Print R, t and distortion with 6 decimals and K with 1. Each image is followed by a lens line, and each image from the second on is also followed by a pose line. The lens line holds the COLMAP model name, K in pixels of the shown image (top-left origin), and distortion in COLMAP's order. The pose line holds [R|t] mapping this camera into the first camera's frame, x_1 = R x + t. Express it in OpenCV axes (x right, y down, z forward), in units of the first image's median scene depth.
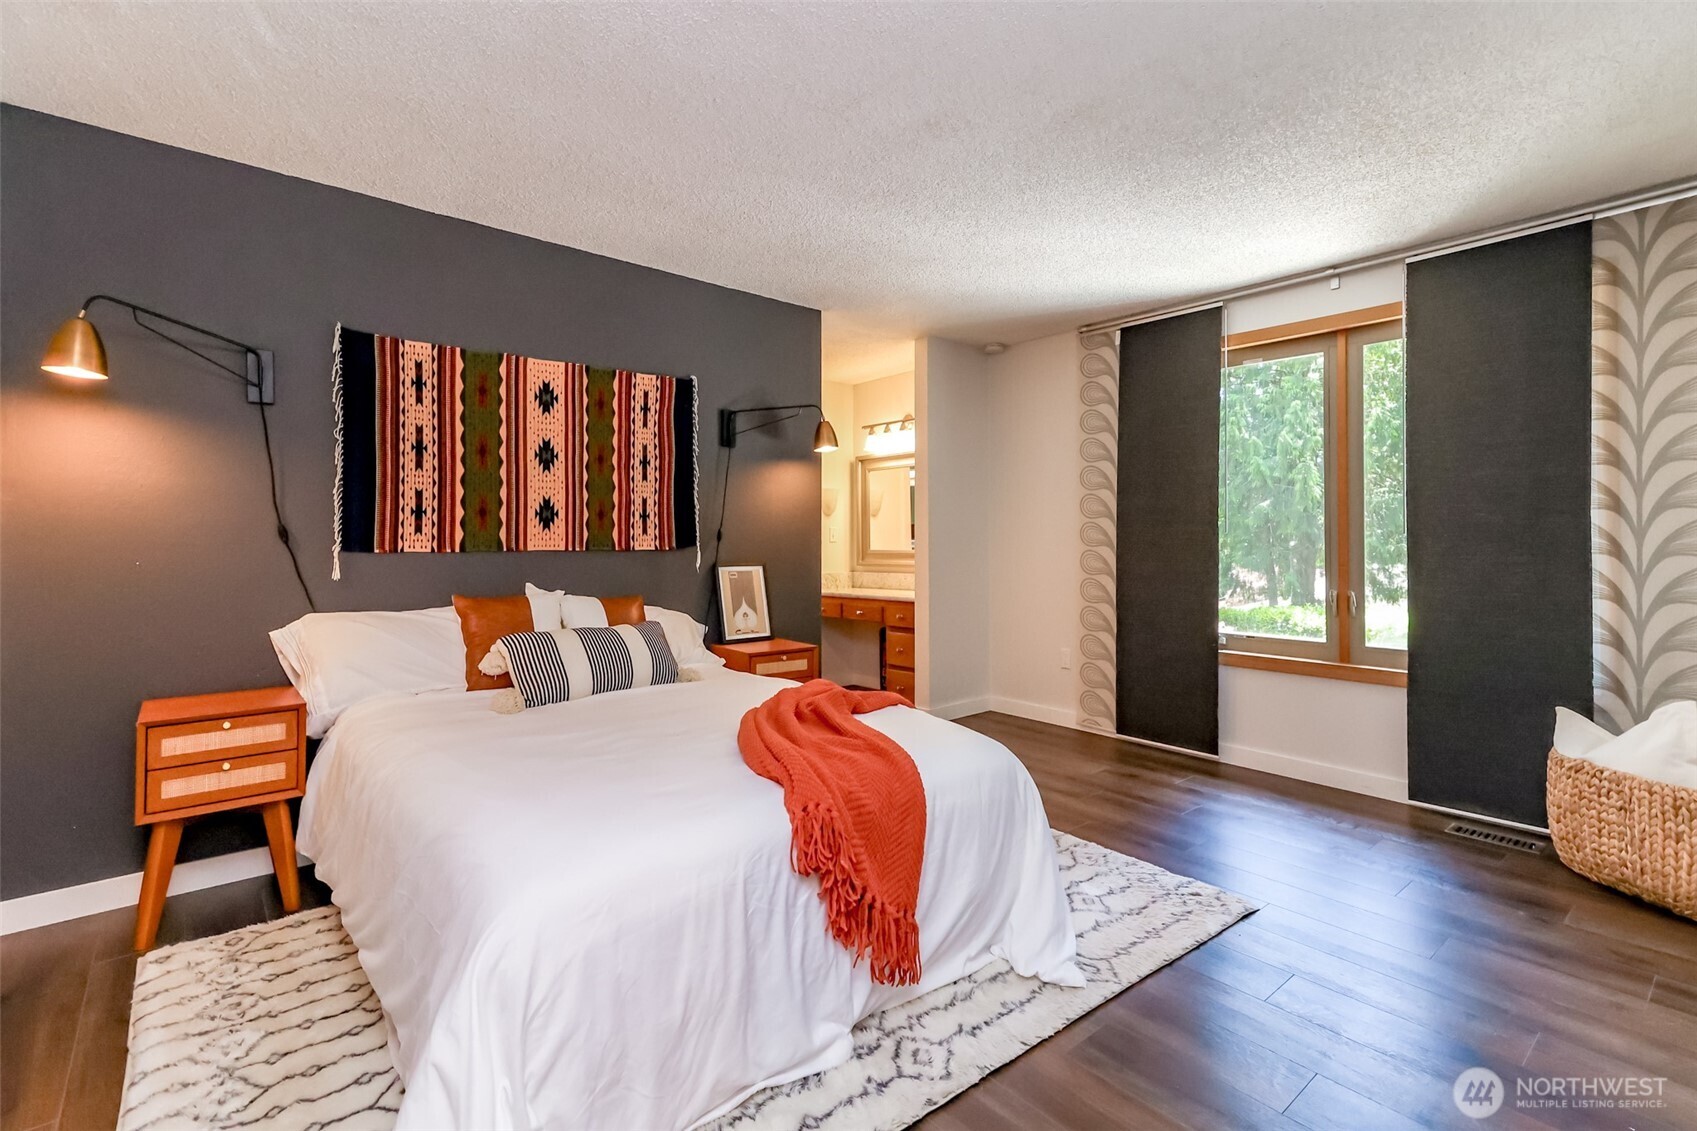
lens RADIAL K [[778.4, 0, 854.9], [0, 778.4, 551.9], [0, 0, 1]] dist [0.018968, -0.000795]
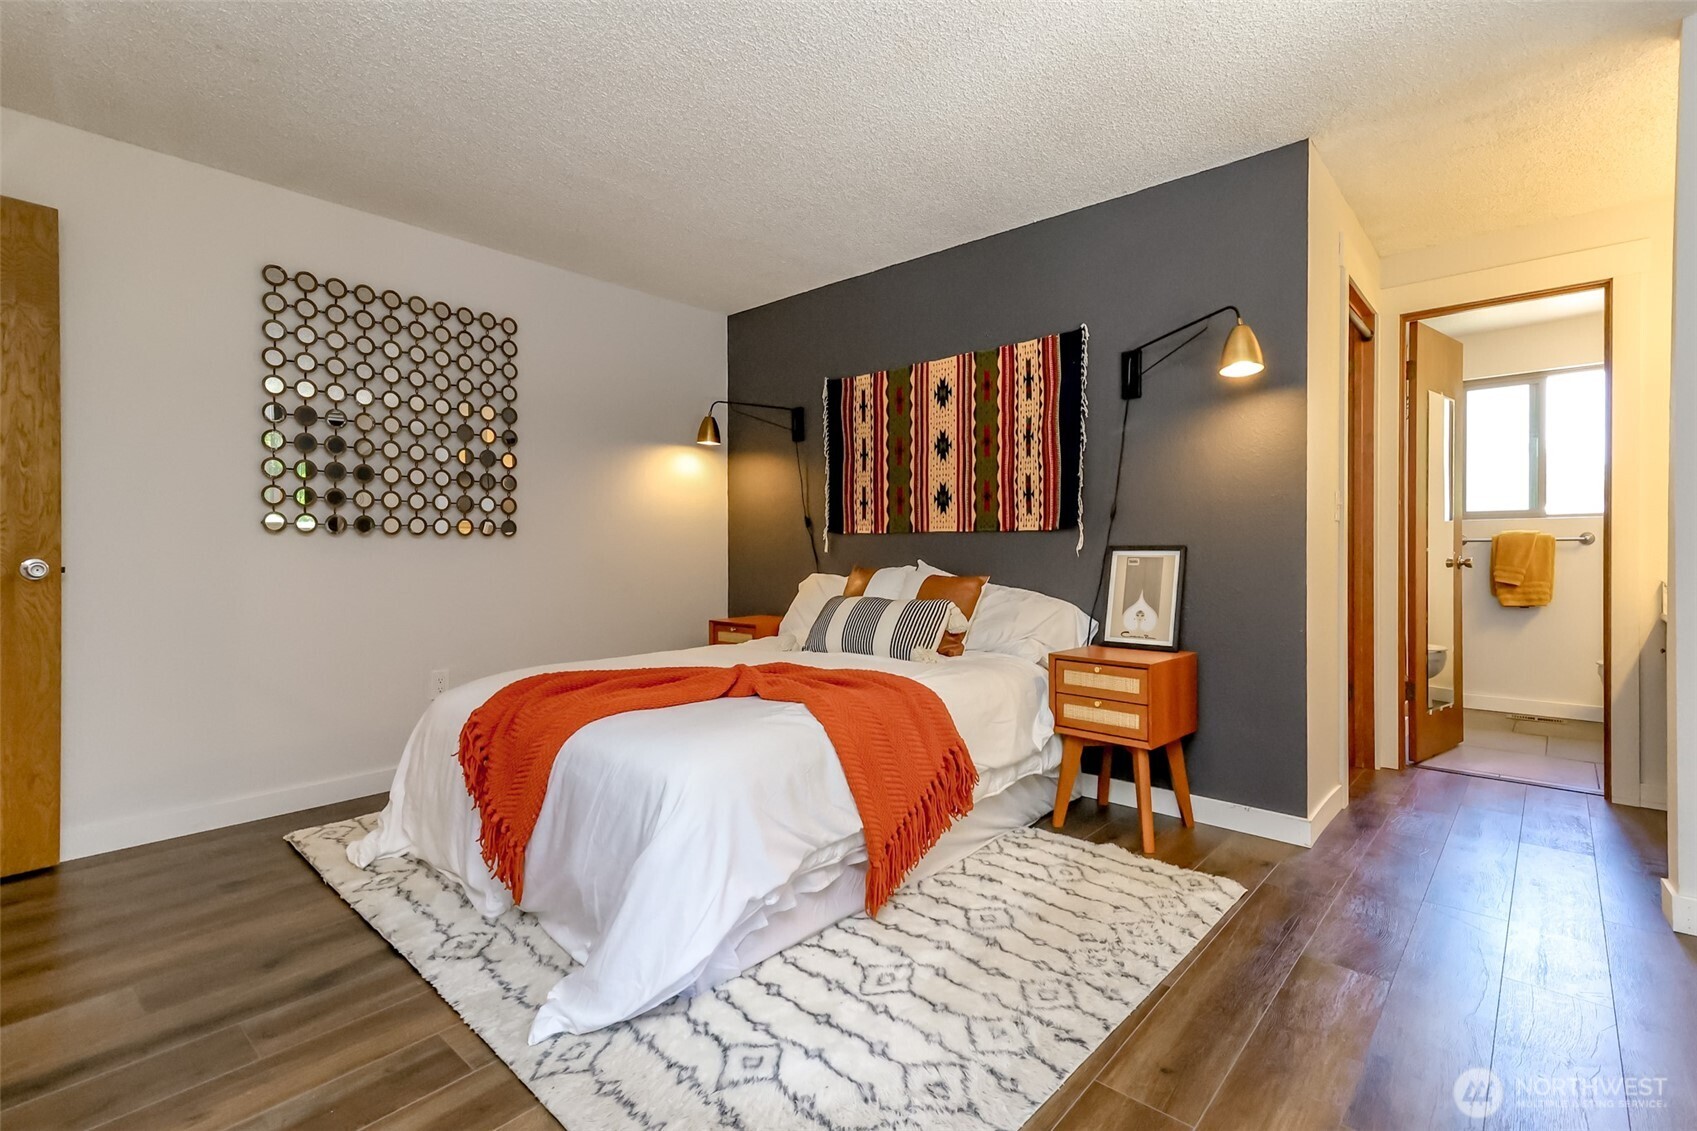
lens RADIAL K [[778.4, 0, 847.0], [0, 778.4, 556.4], [0, 0, 1]] dist [0.018968, -0.000795]
pose [[0.138920, 0.020129, -0.990099, 0.672772], [-0.004203, 0.999796, 0.019736, 0.011782], [0.990295, 0.001420, 0.138976, 0.705637]]
